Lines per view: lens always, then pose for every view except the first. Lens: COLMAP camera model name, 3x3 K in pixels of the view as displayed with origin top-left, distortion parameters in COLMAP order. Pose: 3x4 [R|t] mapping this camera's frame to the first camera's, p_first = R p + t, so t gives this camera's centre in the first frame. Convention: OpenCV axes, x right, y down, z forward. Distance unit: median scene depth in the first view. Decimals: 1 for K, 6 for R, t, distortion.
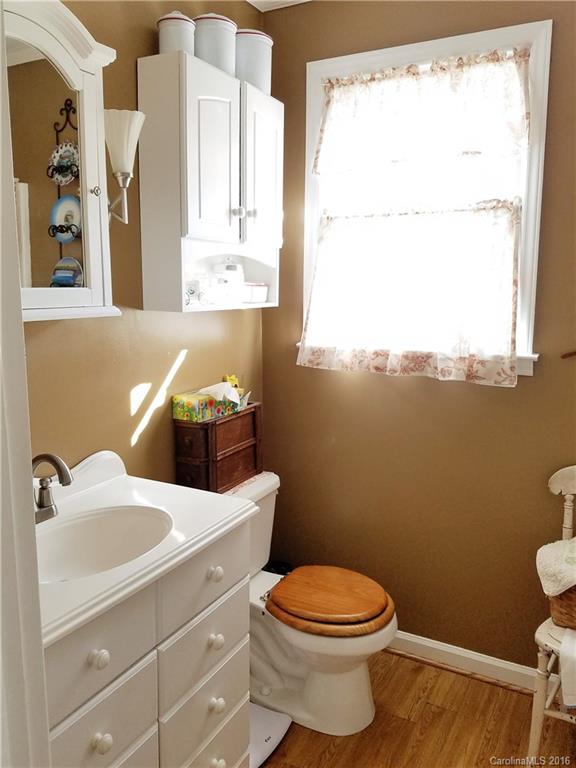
lens RADIAL K [[632.2, 0, 288.0], [0, 632.2, 384.0], [0, 0, 1]] dist [0.227112, -0.190119]
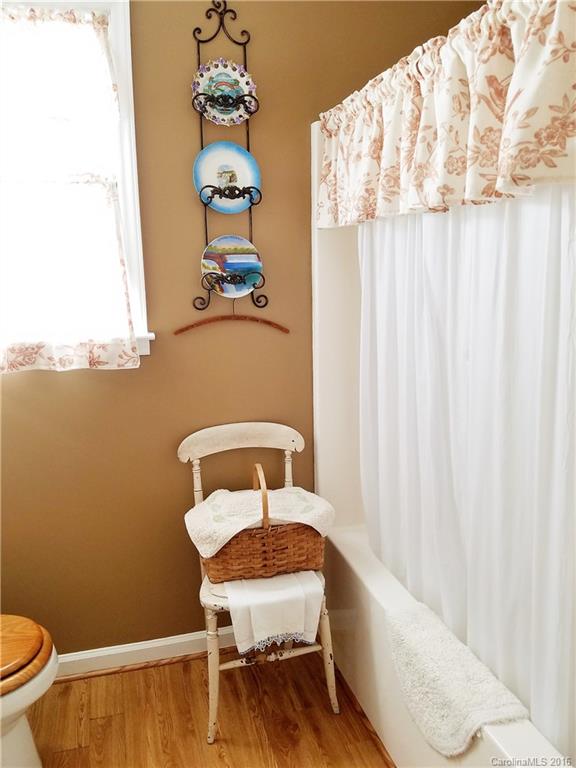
lens RADIAL K [[670.8, 0, 237.3], [0, 670.8, 385.0], [0, 0, 1]] dist [0.249222, -0.273465]
pose [[0.761261, -0.150802, 0.630666, -0.192630], [0.138259, 0.987965, 0.069348, -0.019953], [-0.633534, 0.034403, 0.772950, 0.104608]]
